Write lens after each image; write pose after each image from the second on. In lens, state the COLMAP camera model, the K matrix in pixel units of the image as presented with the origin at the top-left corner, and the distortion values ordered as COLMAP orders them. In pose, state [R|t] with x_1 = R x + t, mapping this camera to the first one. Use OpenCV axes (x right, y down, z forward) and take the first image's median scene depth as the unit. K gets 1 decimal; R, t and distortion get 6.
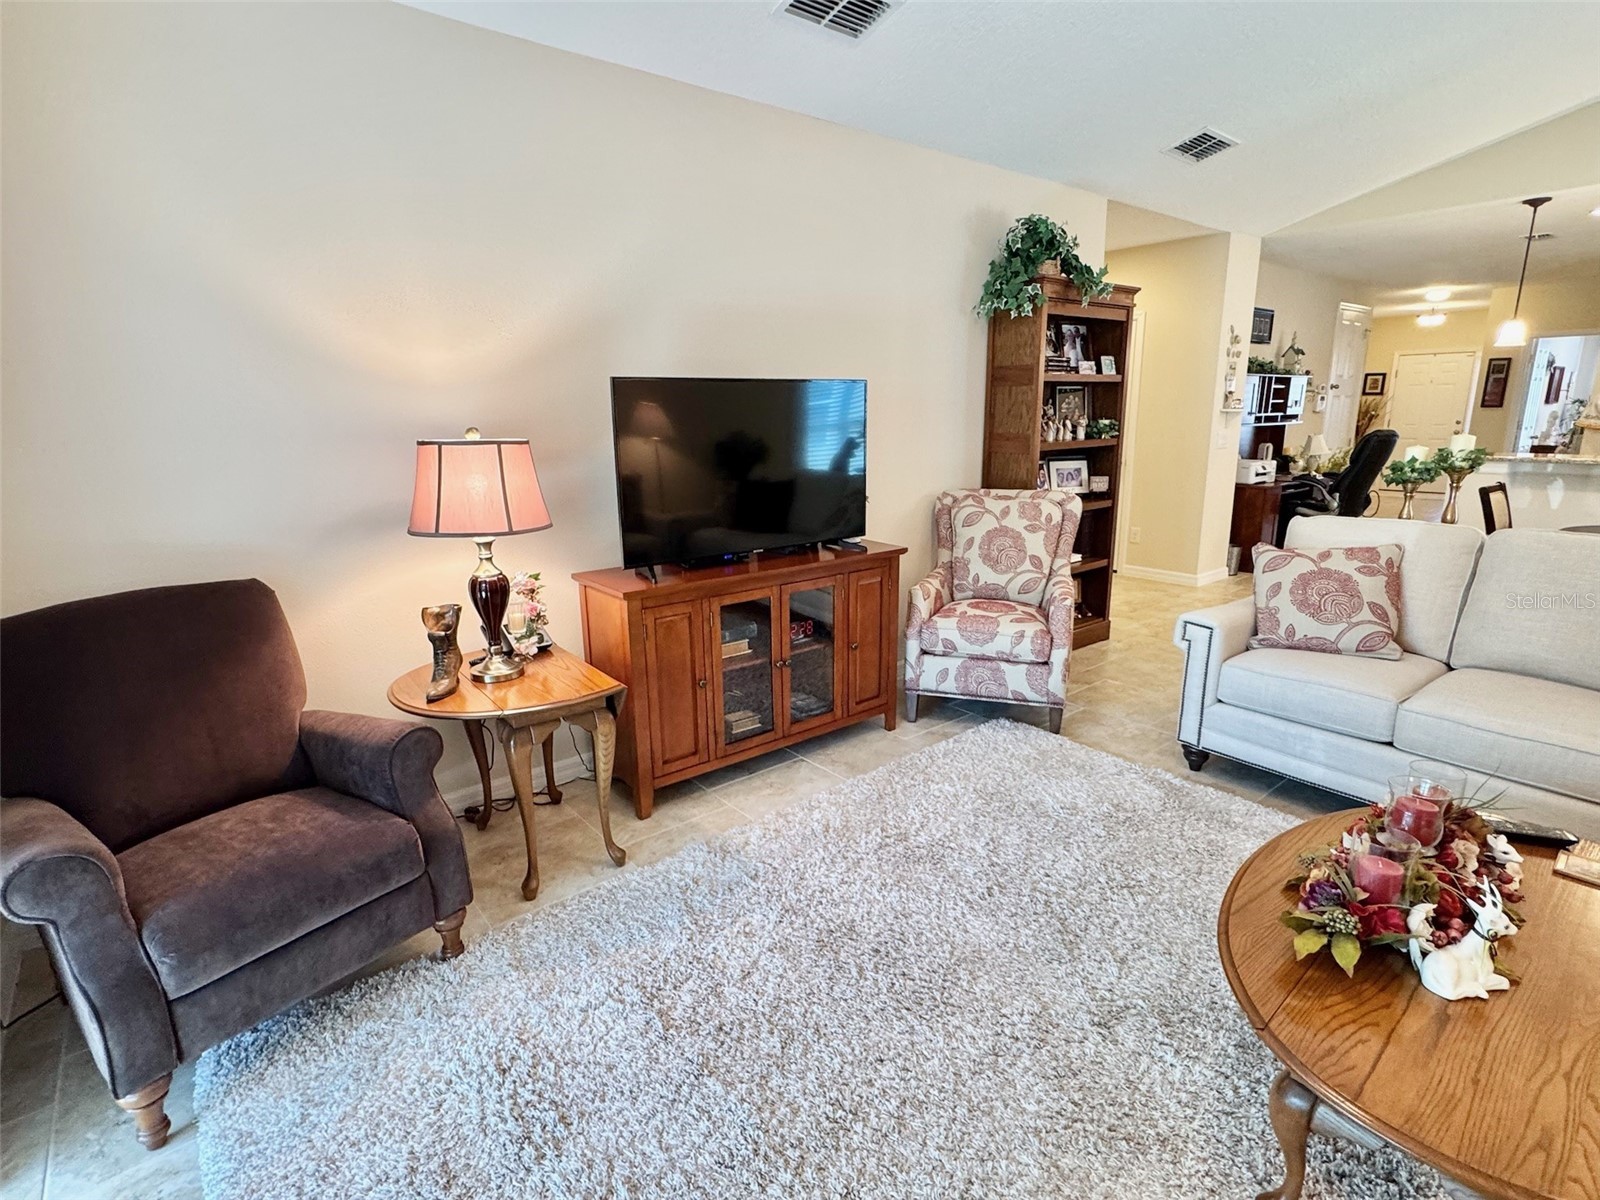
lens RADIAL K [[797.8, 0, 796.3], [0, 797.8, 596.1], [0, 0, 1]] dist [-0.001708, -0.000122]
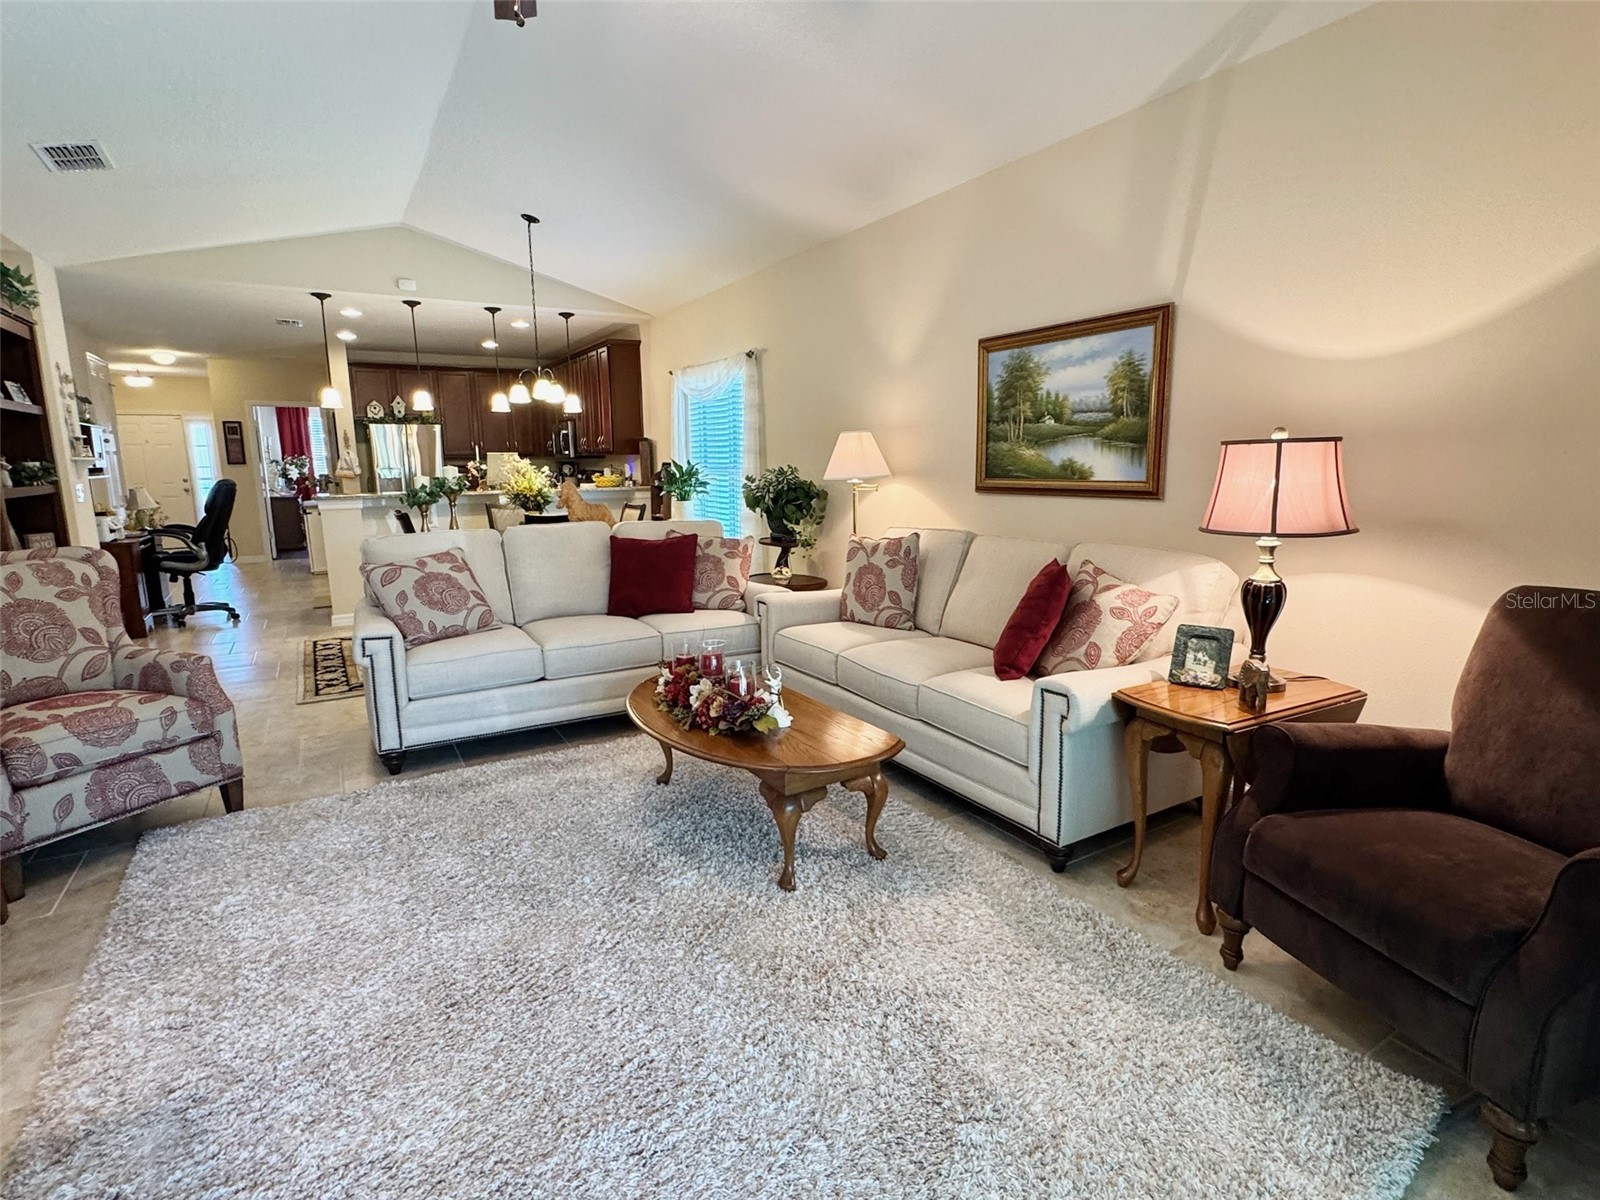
lens RADIAL K [[797.8, 0, 806.5], [0, 797.8, 594.6], [0, 0, 1]] dist [-0.001708, -0.000122]
pose [[0.128606, -0.153526, 0.979740, -0.399921], [0.237109, 0.964050, 0.119943, -0.010402], [-0.962933, 0.216880, 0.160385, 0.221561]]
